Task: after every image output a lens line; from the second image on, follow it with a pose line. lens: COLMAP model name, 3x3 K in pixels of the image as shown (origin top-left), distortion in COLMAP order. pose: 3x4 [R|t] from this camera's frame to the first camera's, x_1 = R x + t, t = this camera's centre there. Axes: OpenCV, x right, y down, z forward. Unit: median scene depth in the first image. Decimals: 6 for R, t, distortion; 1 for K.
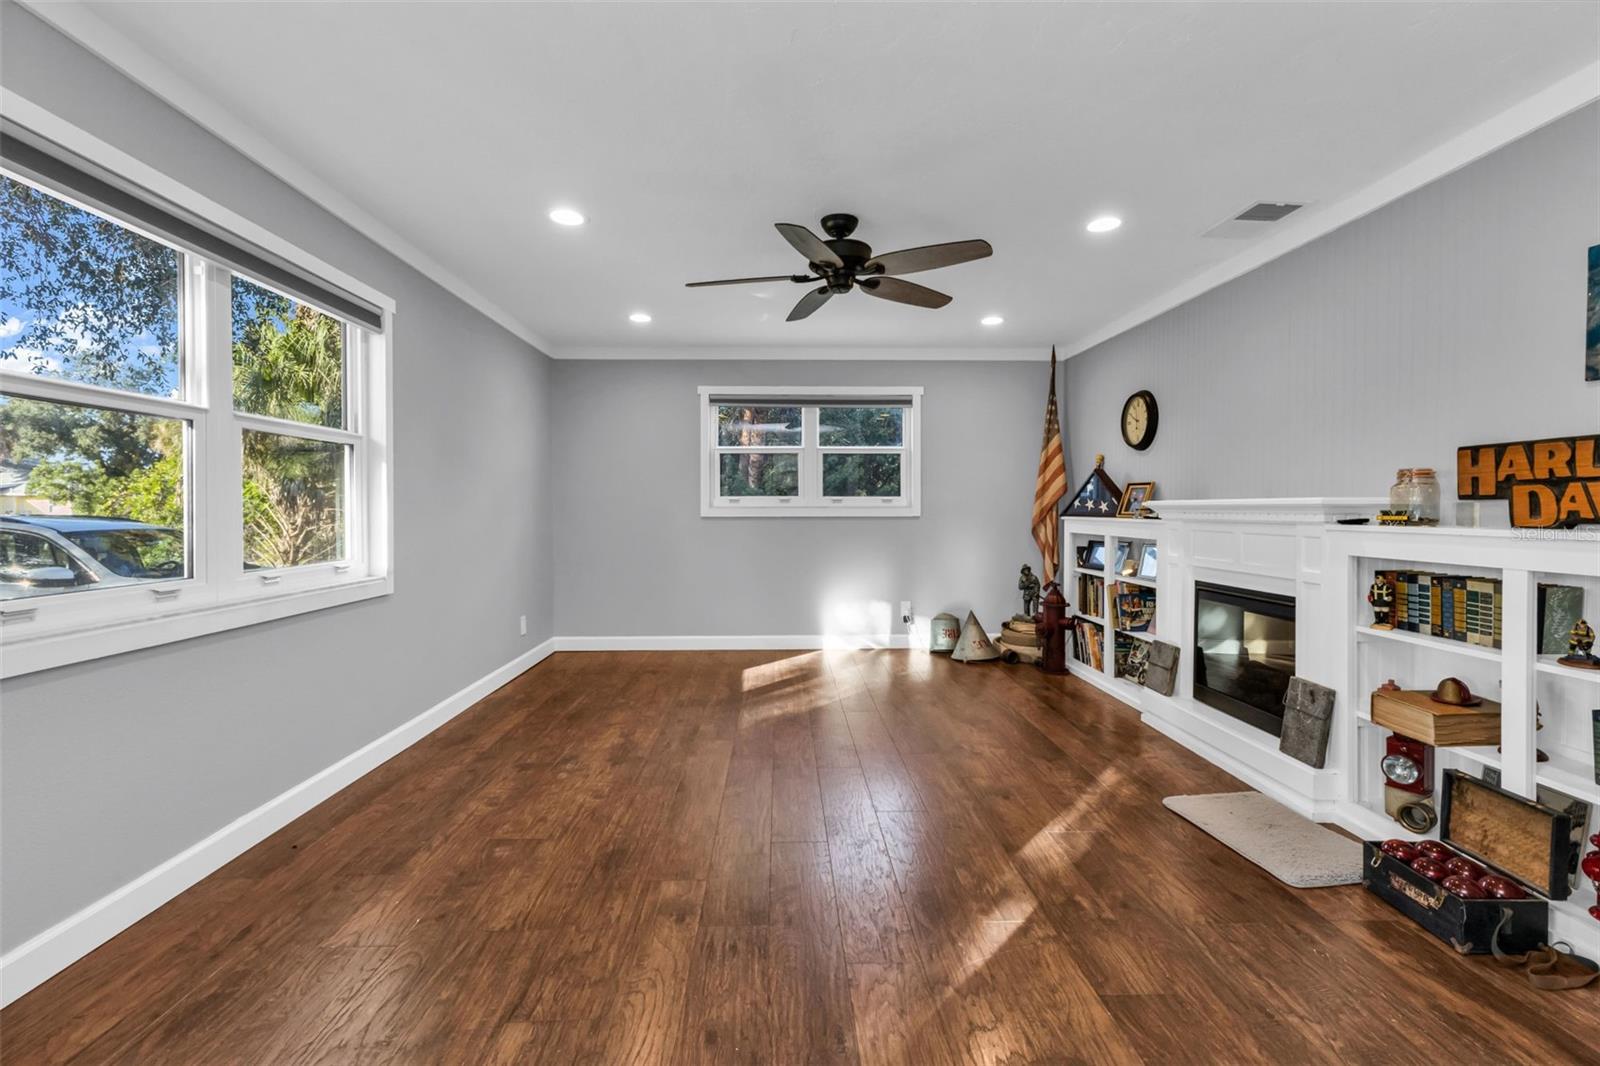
lens RADIAL K [[694.2, 0, 779.5], [0, 694.2, 525.5], [0, 0, 1]] dist [-0.000610, -0.000023]
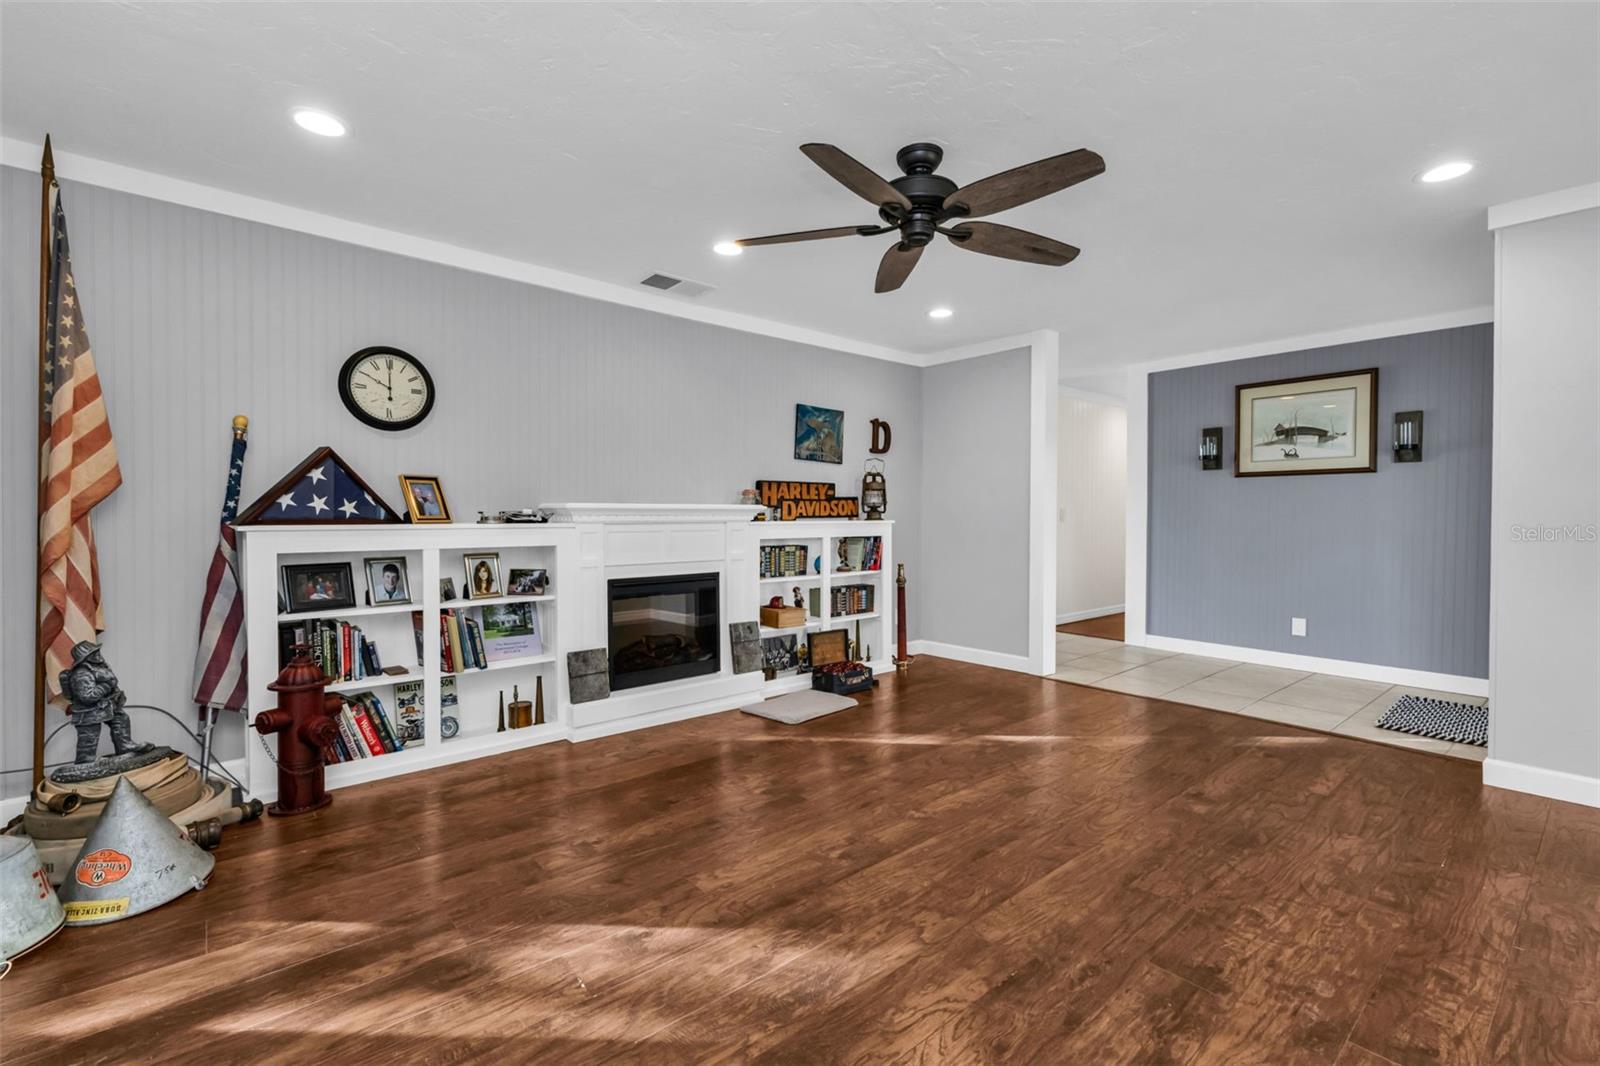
lens RADIAL K [[709.9, 0, 804.9], [0, 709.9, 521.8], [0, 0, 1]] dist [-0.013144, -0.000492]
pose [[-0.652749, -0.003957, 0.757564, -0.577162], [0.021832, 0.999473, 0.024033, -0.038849], [-0.757260, 0.032227, -0.652318, 2.068791]]
